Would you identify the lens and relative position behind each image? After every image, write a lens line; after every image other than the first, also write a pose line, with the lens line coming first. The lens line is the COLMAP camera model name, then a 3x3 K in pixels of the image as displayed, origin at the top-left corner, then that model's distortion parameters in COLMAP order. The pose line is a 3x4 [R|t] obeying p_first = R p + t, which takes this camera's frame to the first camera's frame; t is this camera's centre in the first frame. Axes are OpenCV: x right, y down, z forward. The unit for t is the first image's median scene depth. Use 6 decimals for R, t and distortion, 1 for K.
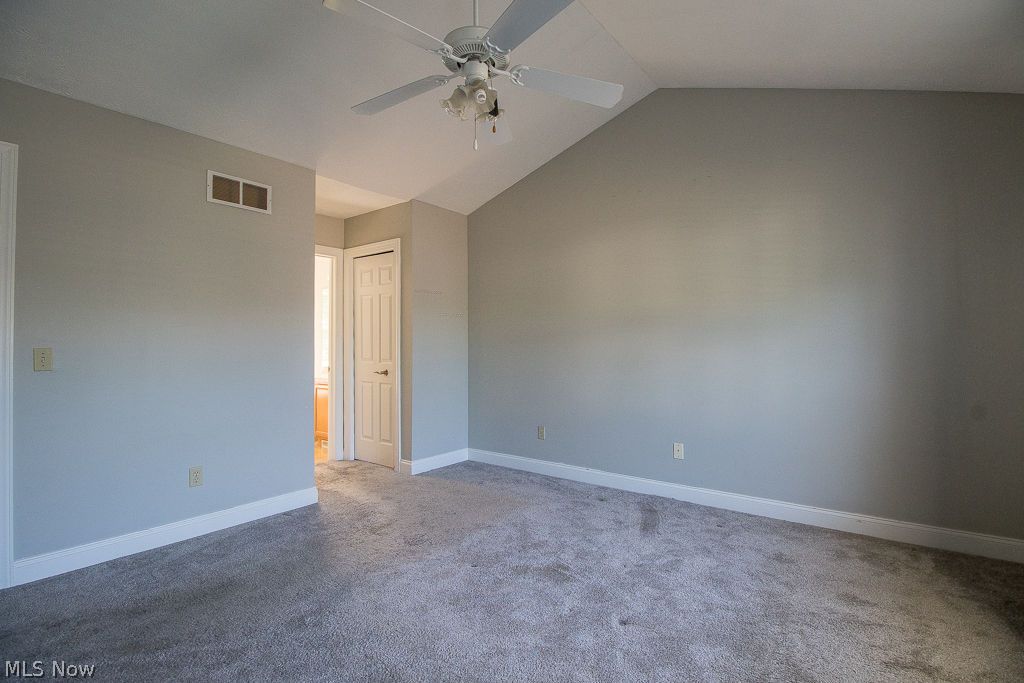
lens RADIAL K [[474.7, 0, 511.8], [0, 474.7, 342.7], [0, 0, 1]] dist [-0.003495, -0.010820]
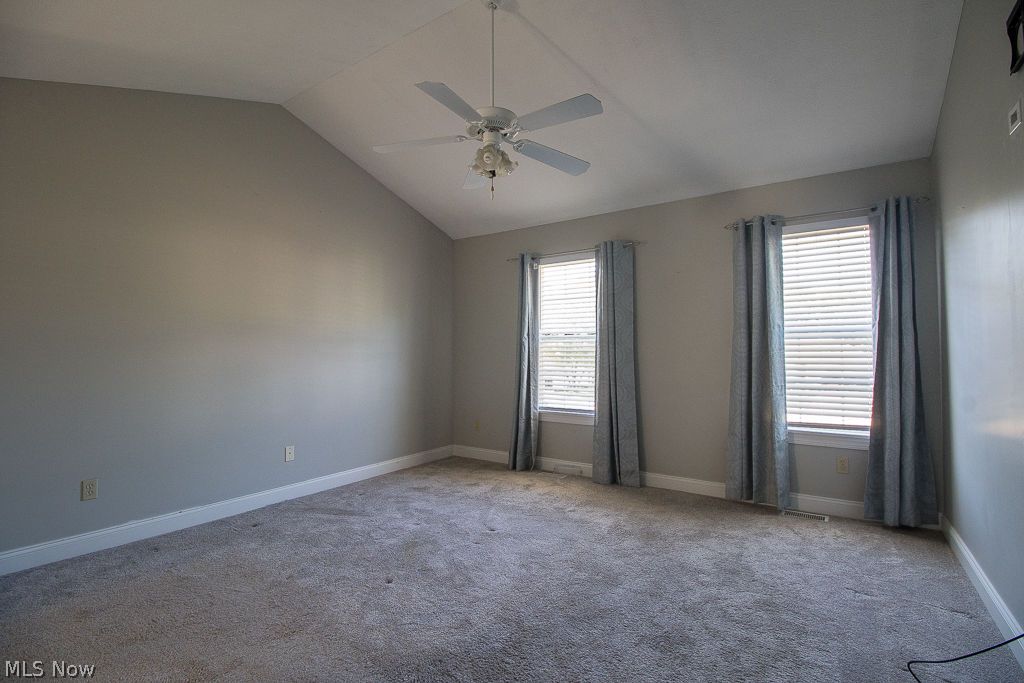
lens RADIAL K [[474.7, 0, 511.9], [0, 474.7, 341.0], [0, 0, 1]] dist [-0.003495, -0.010820]
pose [[-0.029727, 0.021489, 0.999327, -1.005042], [0.002956, 0.999766, -0.021410, -0.001301], [-0.999554, 0.002318, -0.029784, 0.725597]]
